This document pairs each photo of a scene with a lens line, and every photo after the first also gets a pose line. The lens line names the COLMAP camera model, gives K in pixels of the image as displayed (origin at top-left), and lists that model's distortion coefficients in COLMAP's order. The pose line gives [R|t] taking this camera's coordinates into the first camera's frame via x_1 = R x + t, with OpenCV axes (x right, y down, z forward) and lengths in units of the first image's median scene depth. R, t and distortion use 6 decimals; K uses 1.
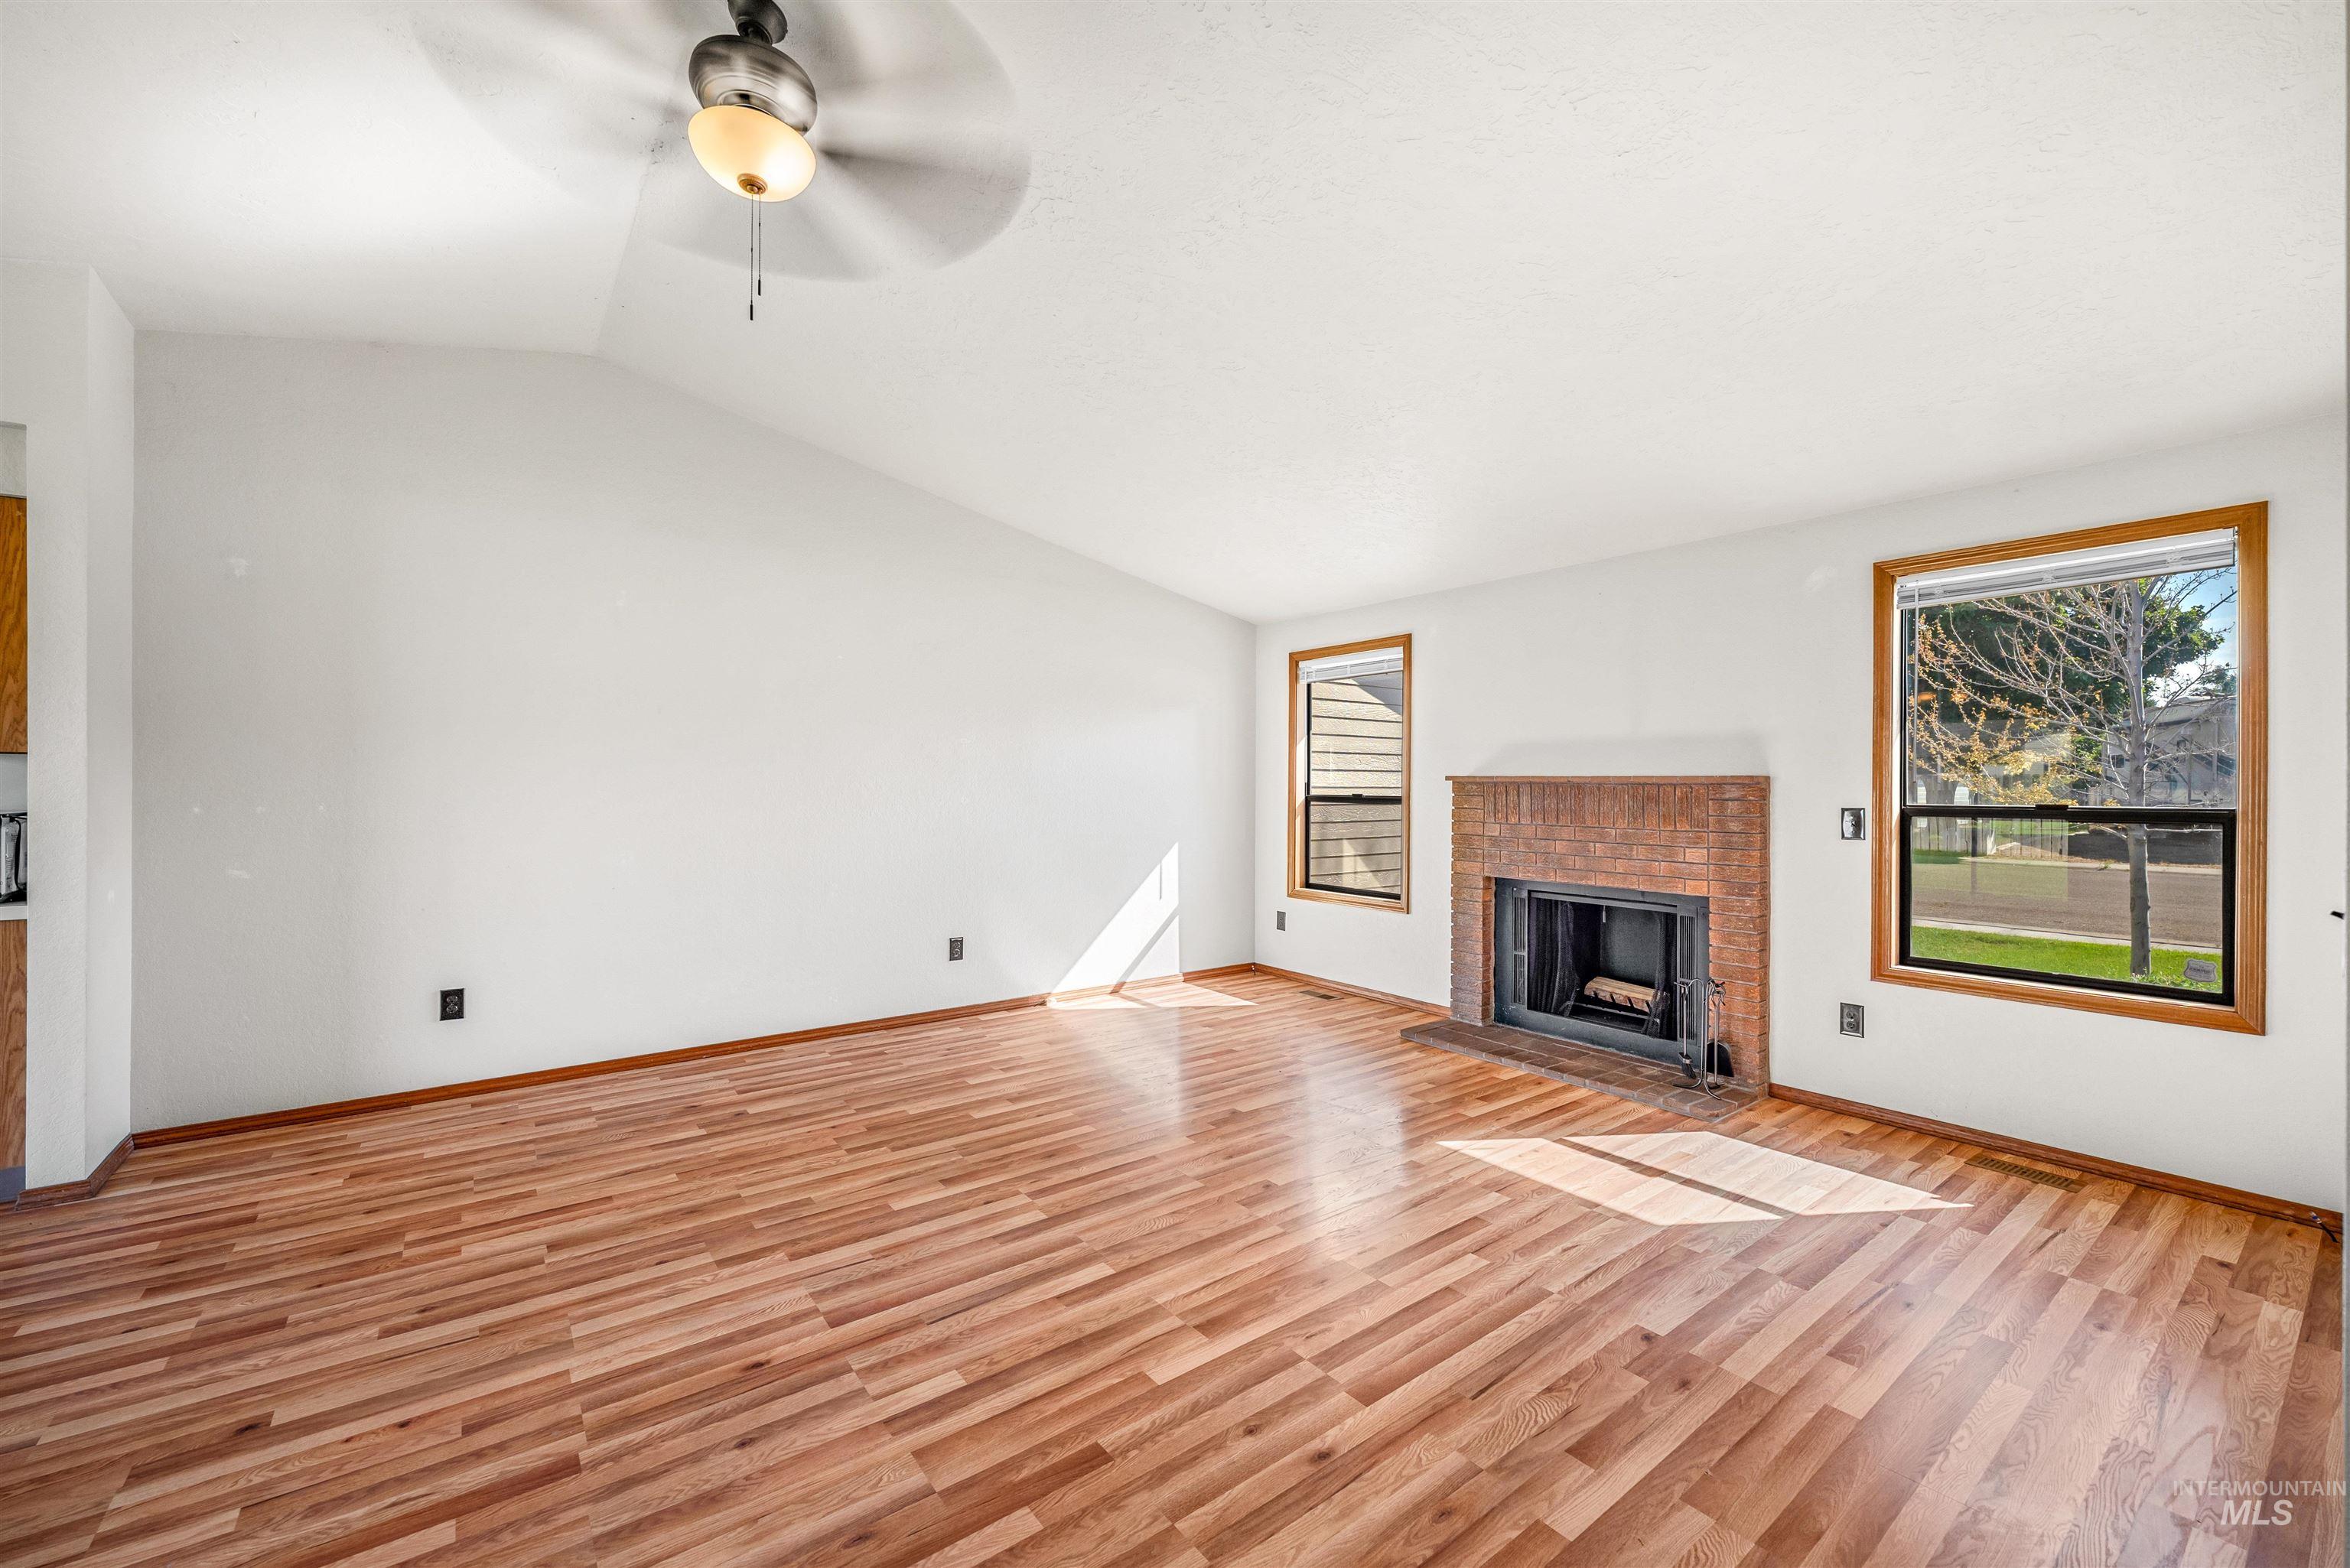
lens RADIAL K [[941.8, 0, 1172.2], [0, 941.8, 788.3], [0, 0, 1]] dist [-0.002357, -0.000236]
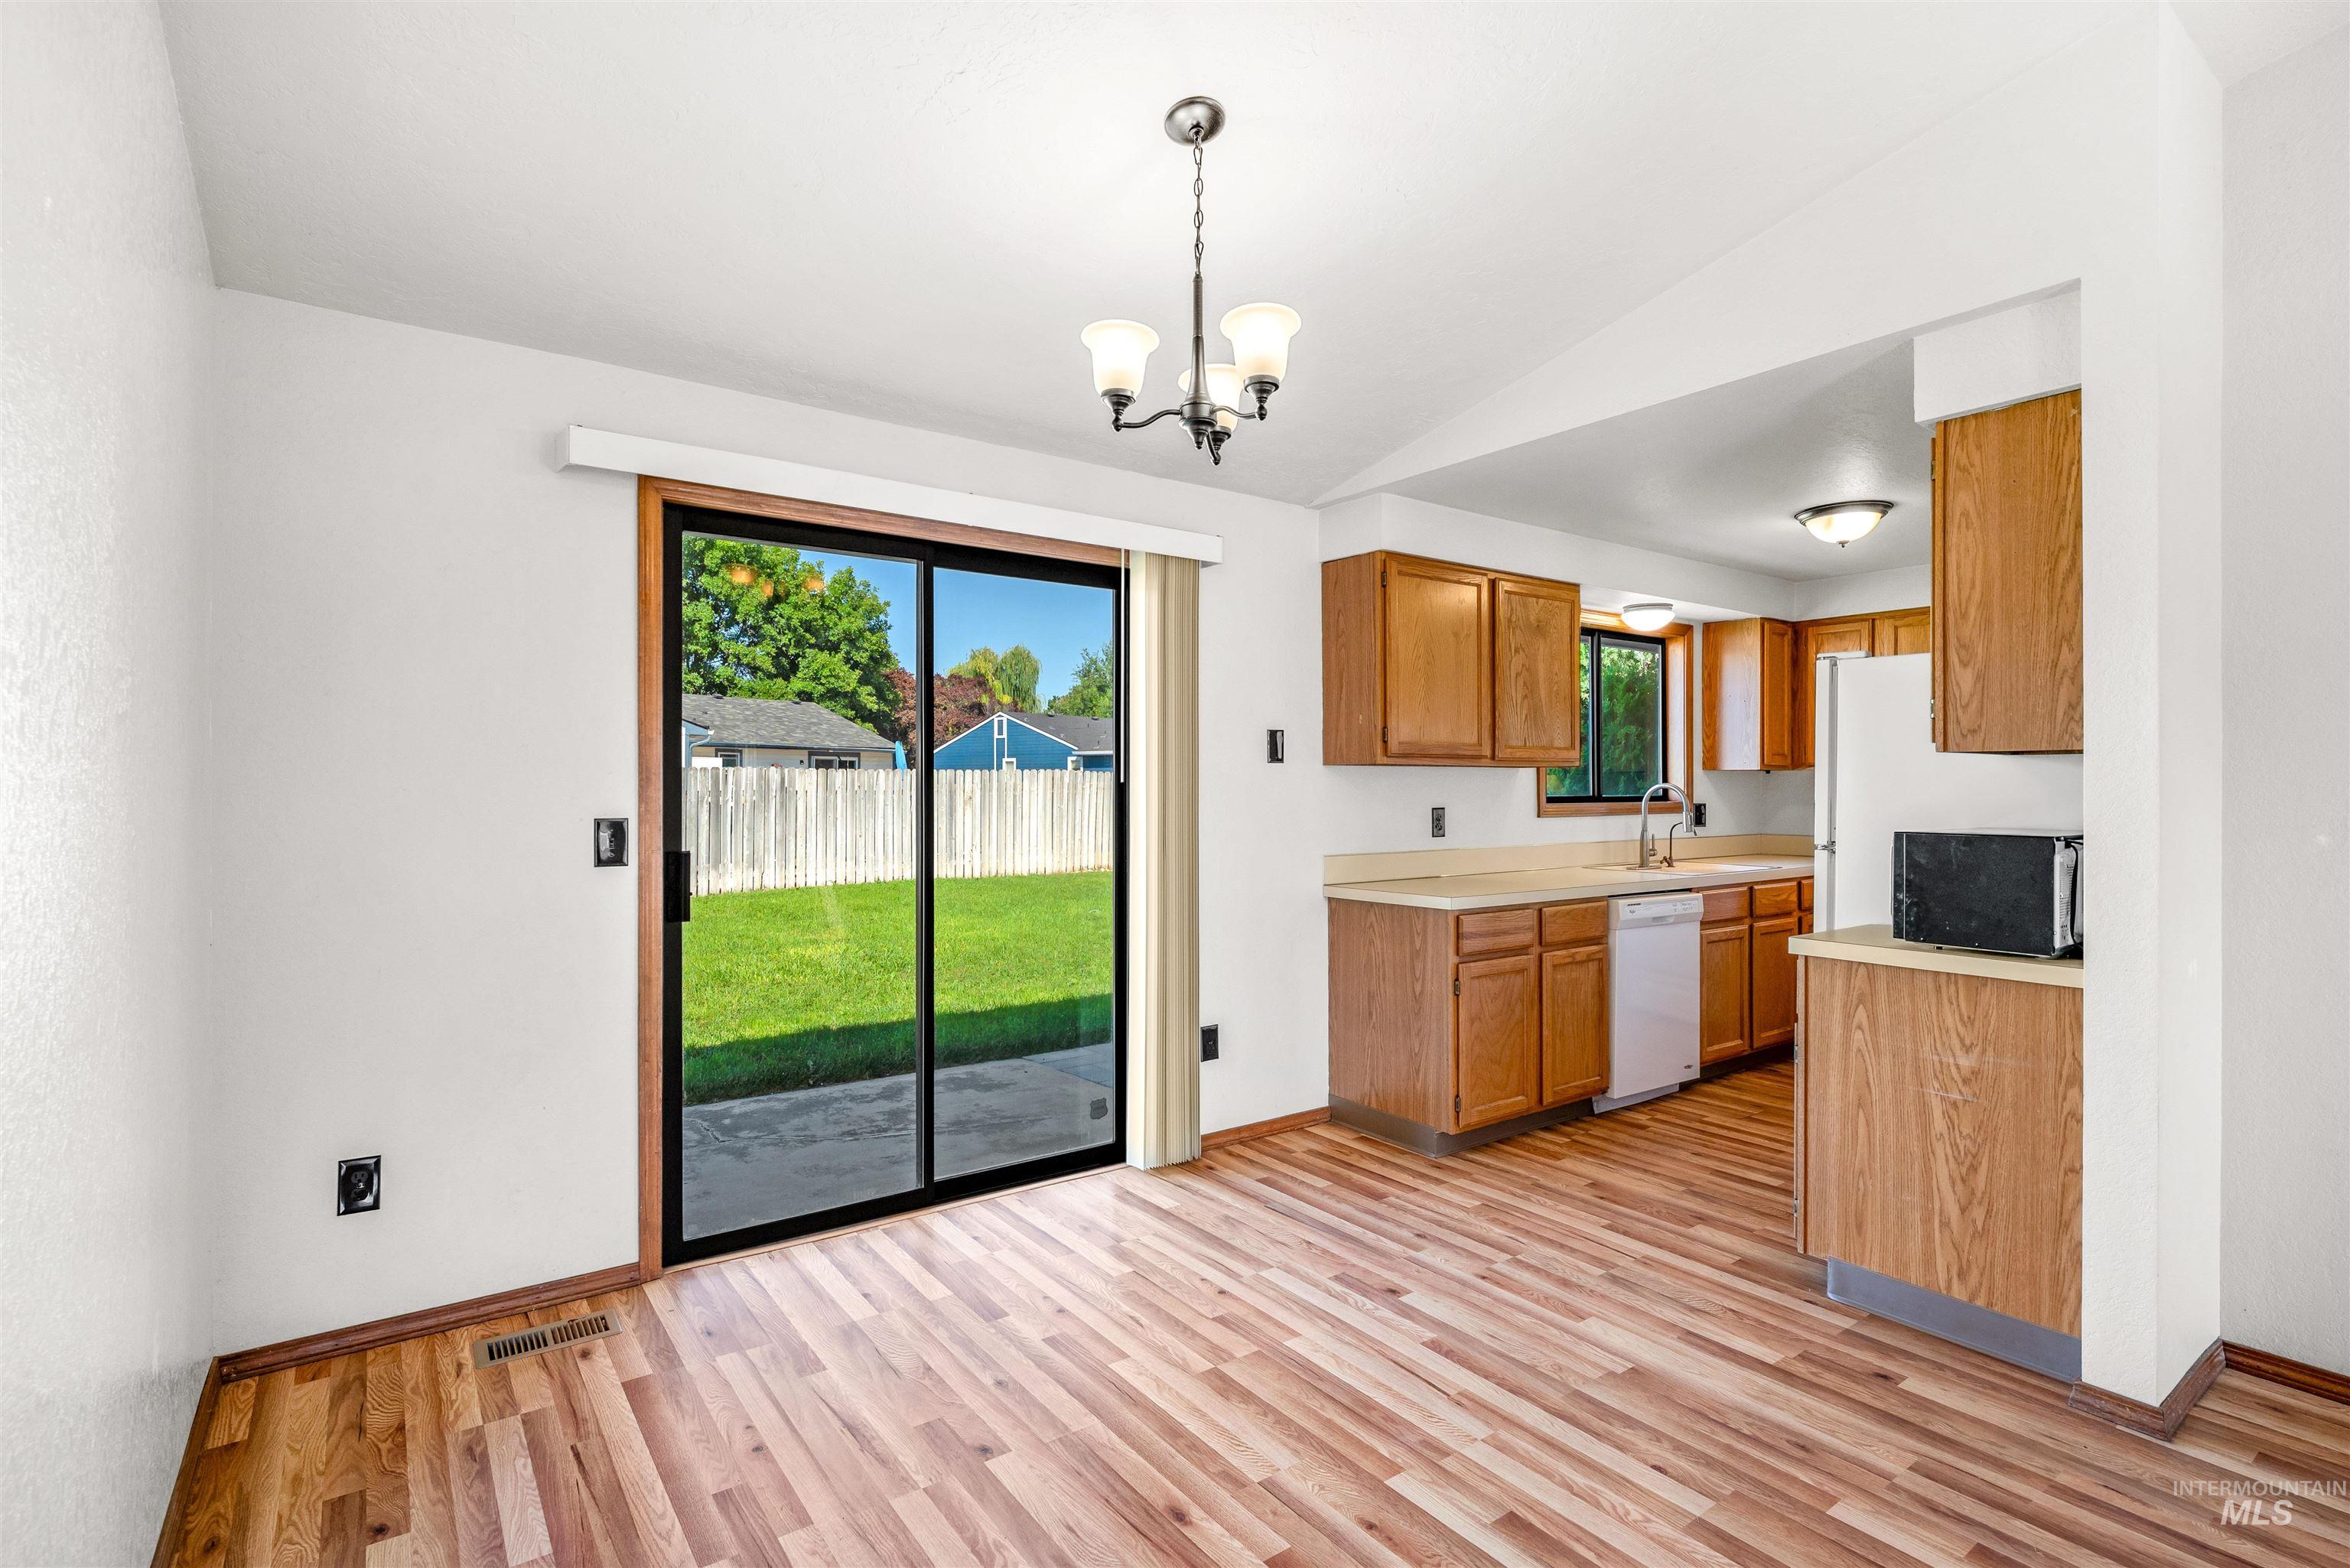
lens RADIAL K [[1108.6, 0, 1165.1], [0, 1108.6, 783.5], [0, 0, 1]] dist [-0.005509, 0.002211]
pose [[-0.023683, -0.005497, -0.999704, -0.360422], [-0.003394, 0.999980, -0.005418, -0.006272], [0.999714, 0.003265, -0.023701, 0.316917]]
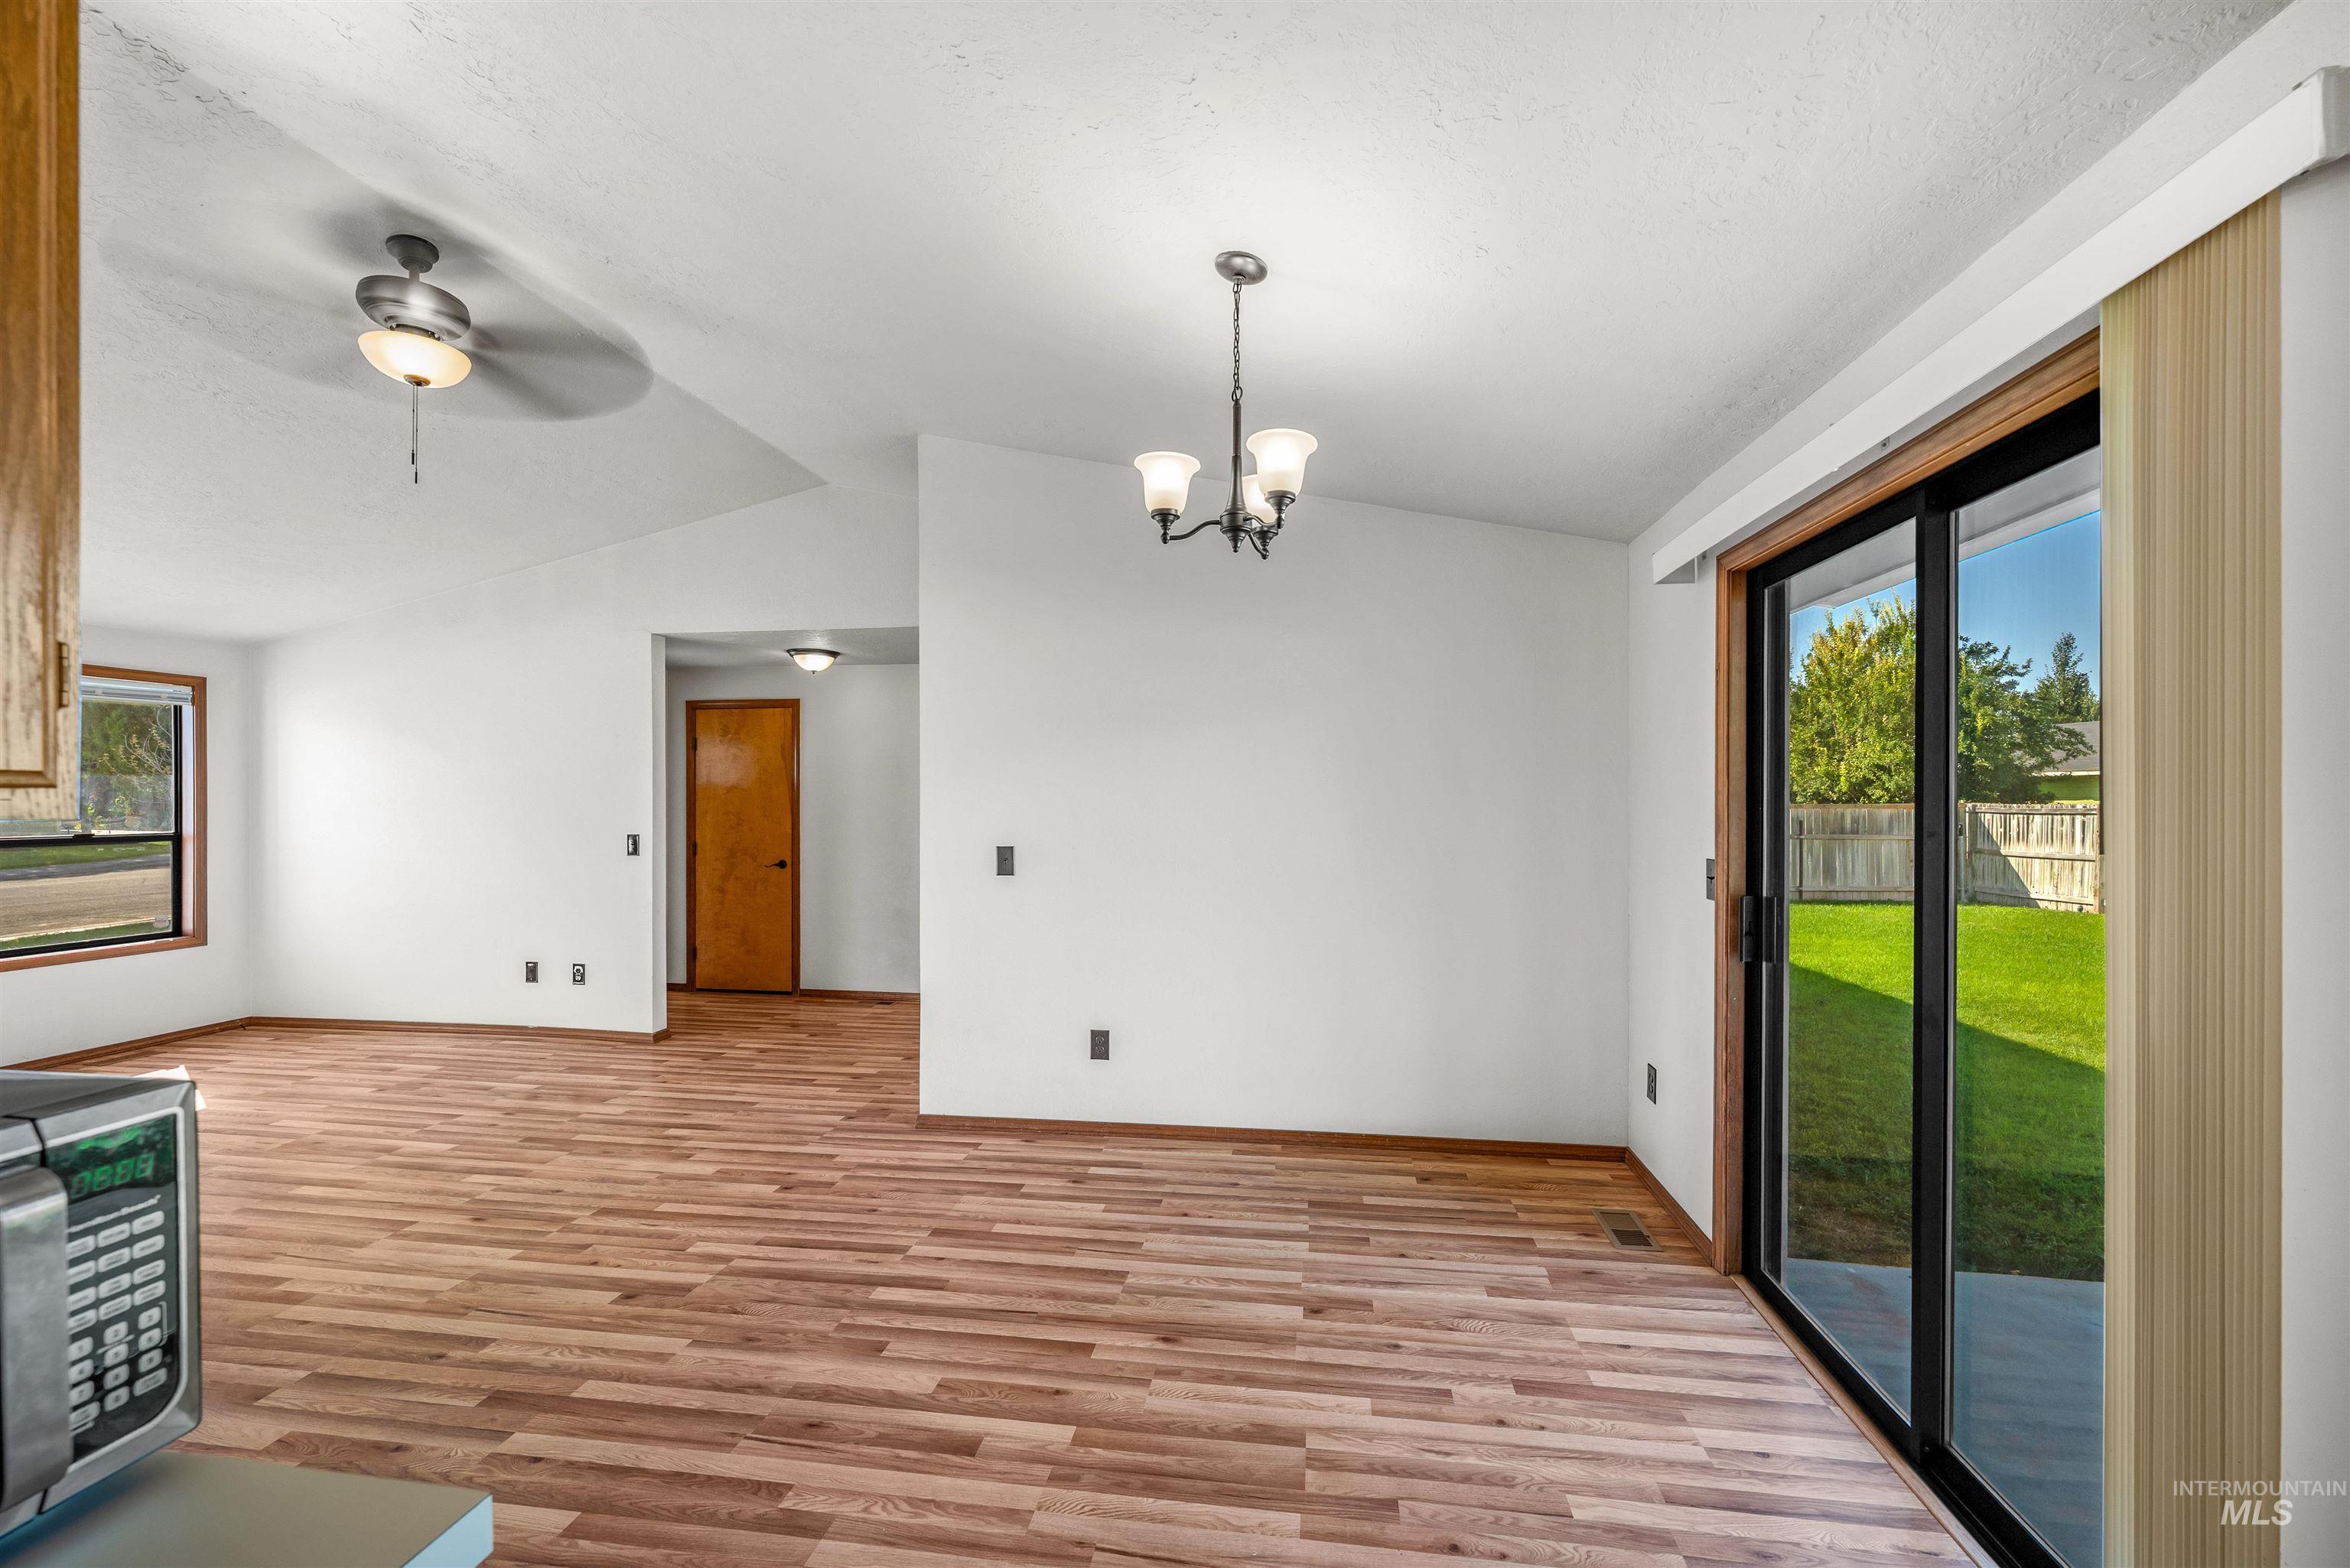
lens RADIAL K [[941.8, 0, 1180.7], [0, 941.8, 808.1], [0, 0, 1]] dist [-0.002357, -0.000236]
pose [[-0.705811, -0.006324, 0.708372, -1.575742], [0.002018, 0.999938, 0.010937, -0.042430], [-0.708397, 0.009149, -0.705755, 0.860892]]
